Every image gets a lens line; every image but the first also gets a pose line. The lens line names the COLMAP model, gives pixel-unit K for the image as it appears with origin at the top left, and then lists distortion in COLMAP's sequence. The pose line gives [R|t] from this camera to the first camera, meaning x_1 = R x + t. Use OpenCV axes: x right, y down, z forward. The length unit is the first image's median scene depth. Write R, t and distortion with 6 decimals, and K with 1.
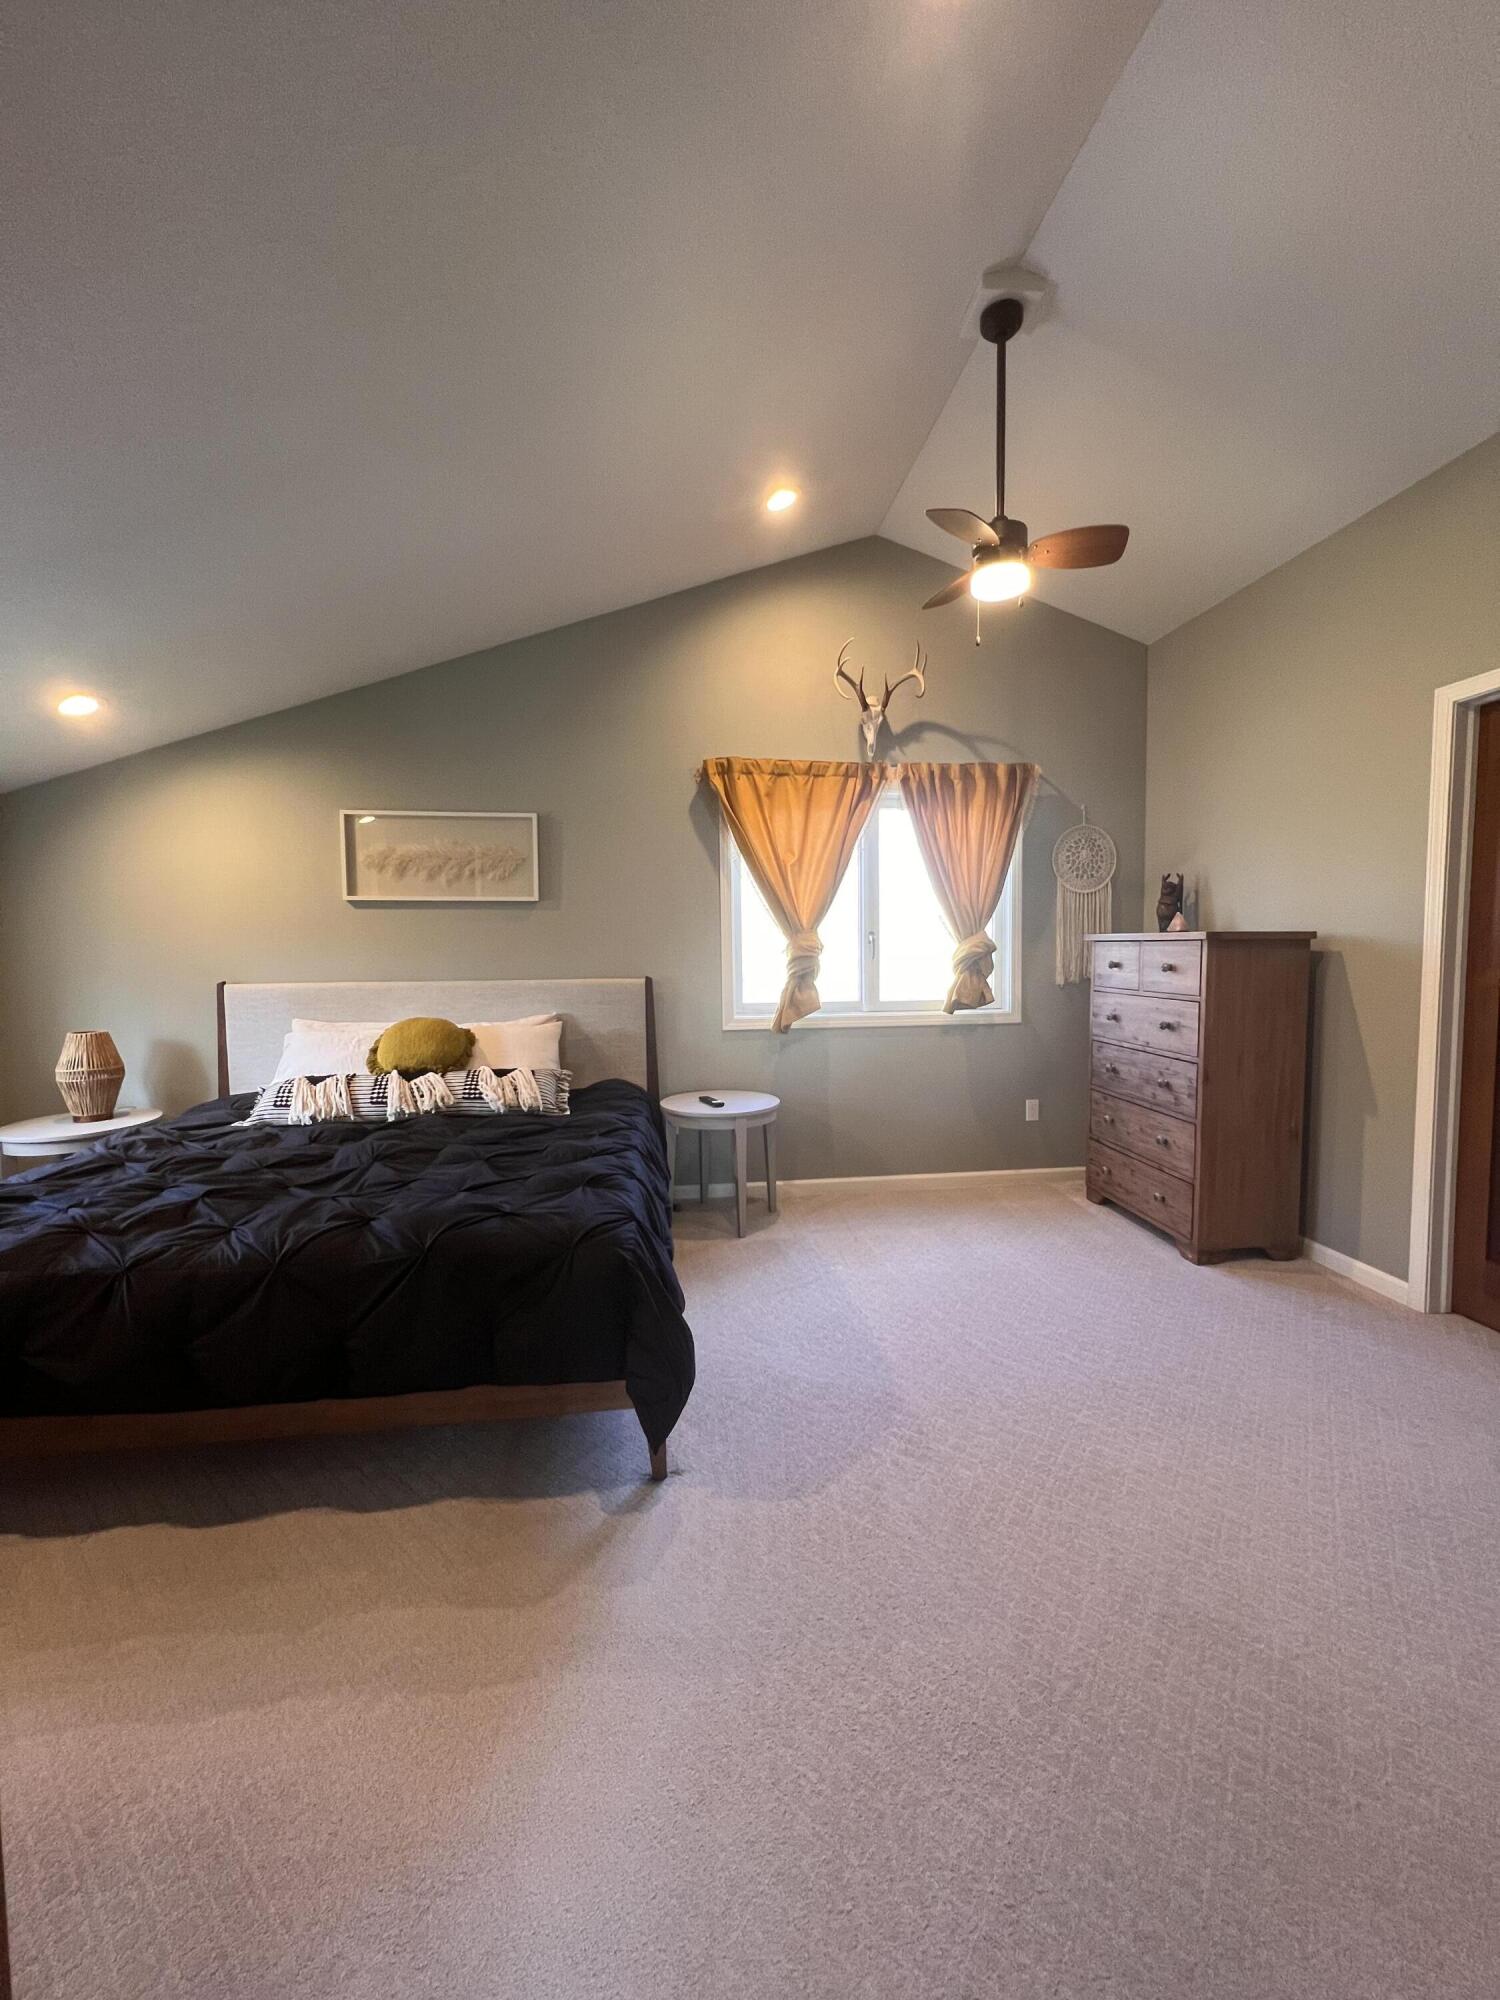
lens RADIAL K [[797.9, 0, 756.0], [0, 797.9, 997.0], [0, 0, 1]] dist [-0.002922, 0.000993]
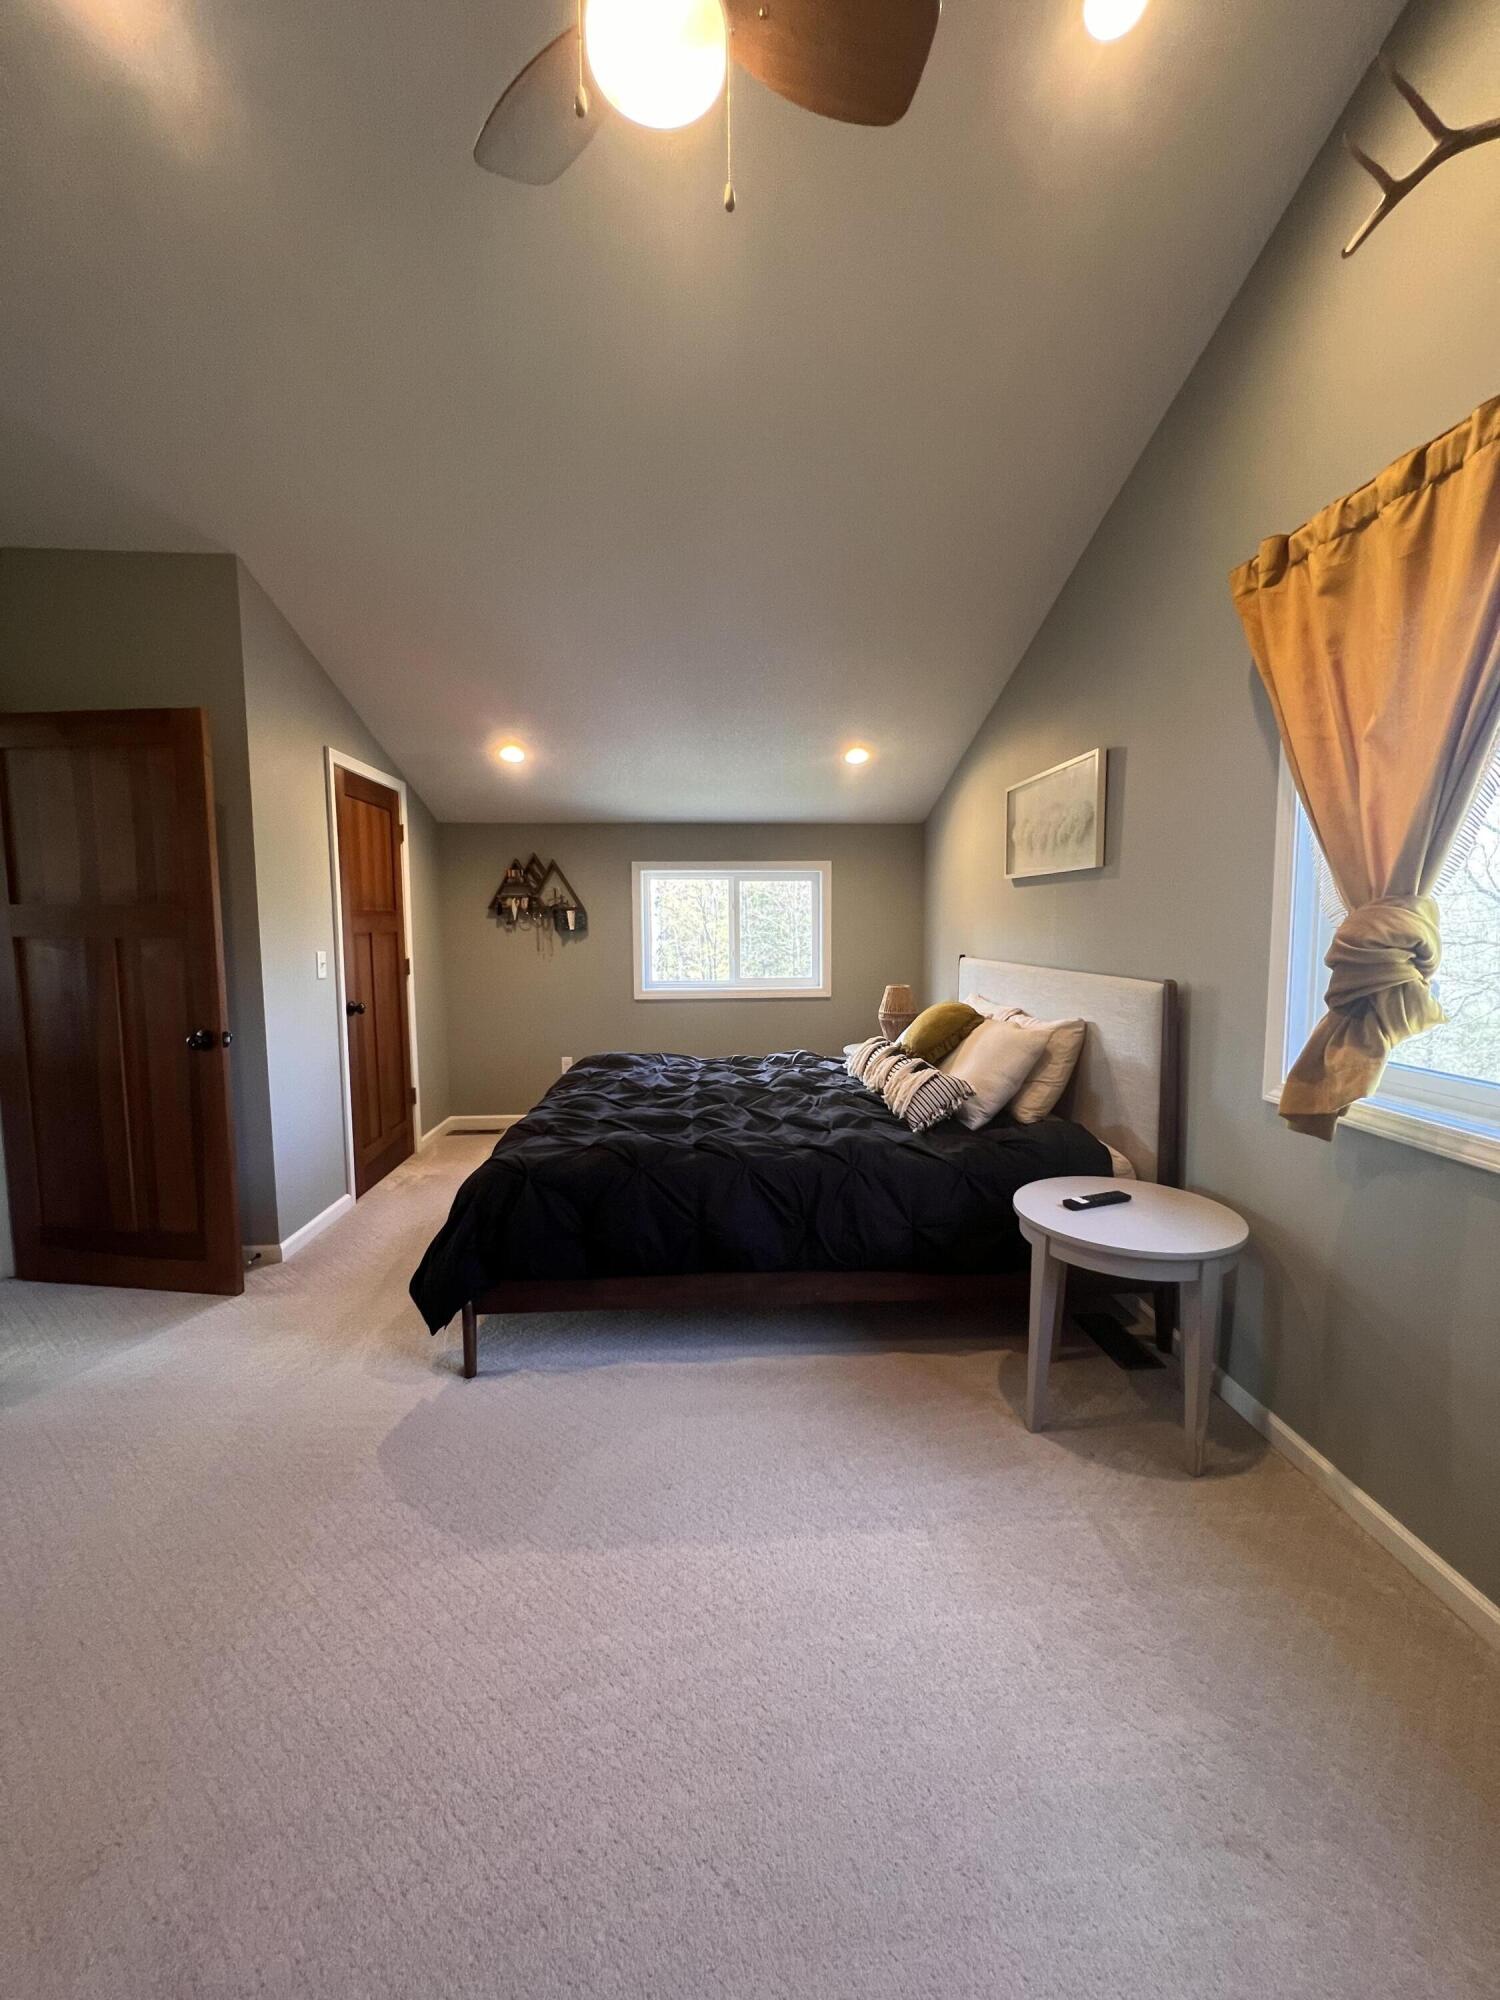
lens RADIAL K [[797.9, 0, 753.3], [0, 797.9, 998.6], [0, 0, 1]] dist [-0.002922, 0.000993]
pose [[-0.063721, 0.103761, -0.992559, 0.508889], [-0.057313, 0.992558, 0.107441, -0.062300], [0.996321, 0.063733, -0.057300, 0.751257]]
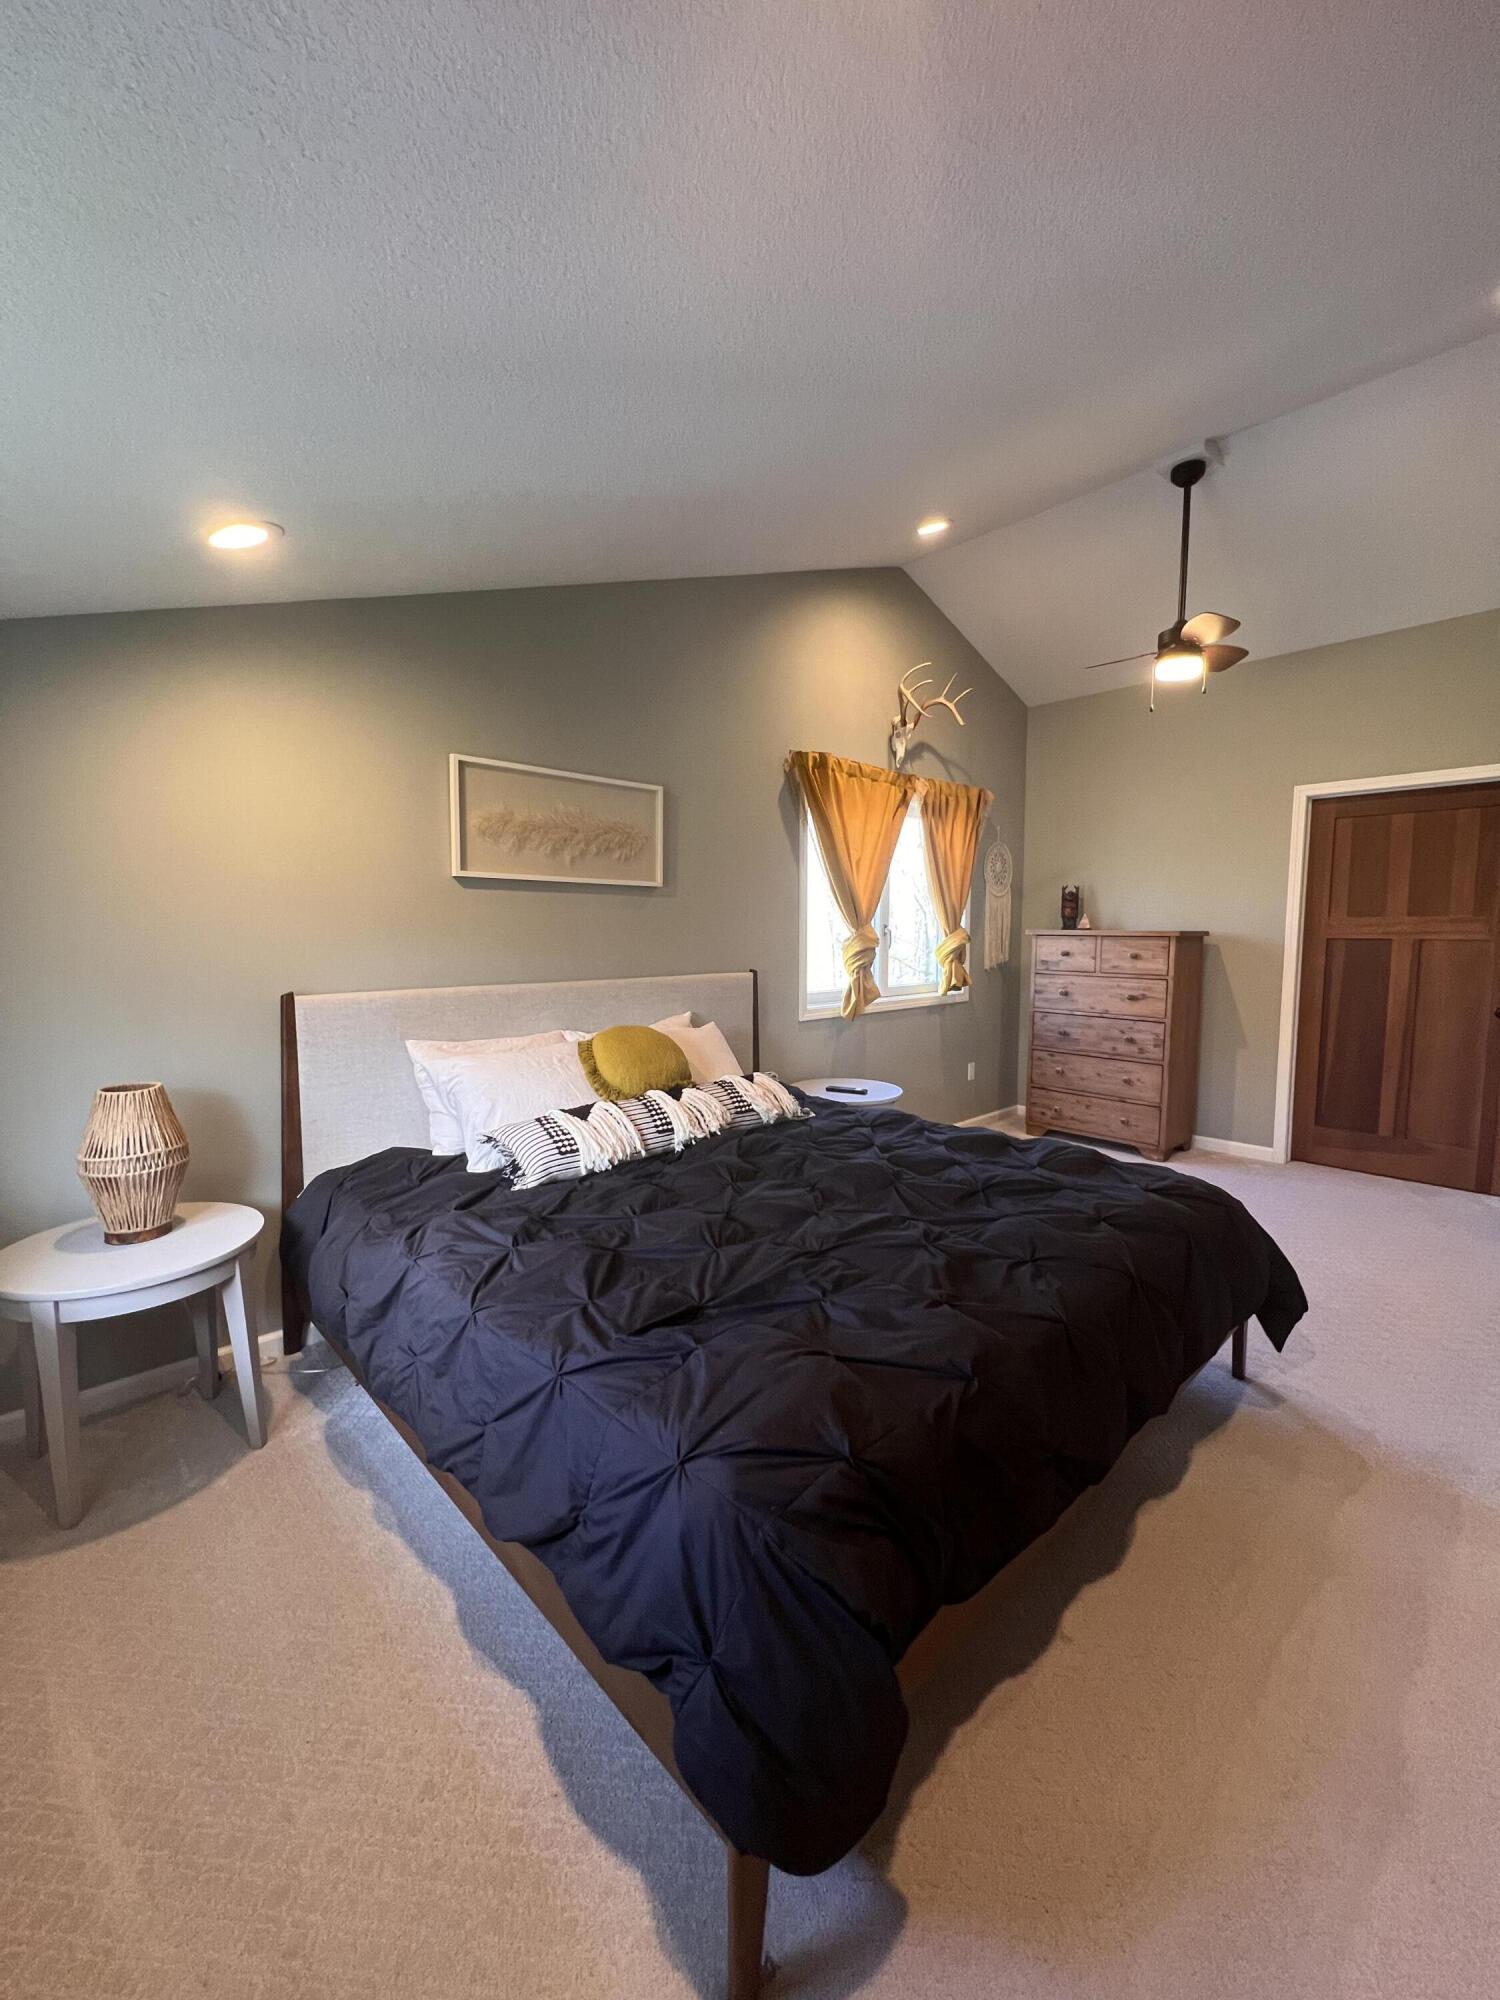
lens RADIAL K [[799.2, 0, 756.0], [0, 799.2, 995.1], [0, 0, 1]] dist [0.000896, -0.000708]
pose [[0.802416, -0.040171, 0.595411, -0.739150], [0.028446, 0.999172, 0.029075, -0.024294], [-0.596086, -0.006393, 0.802895, 0.234856]]
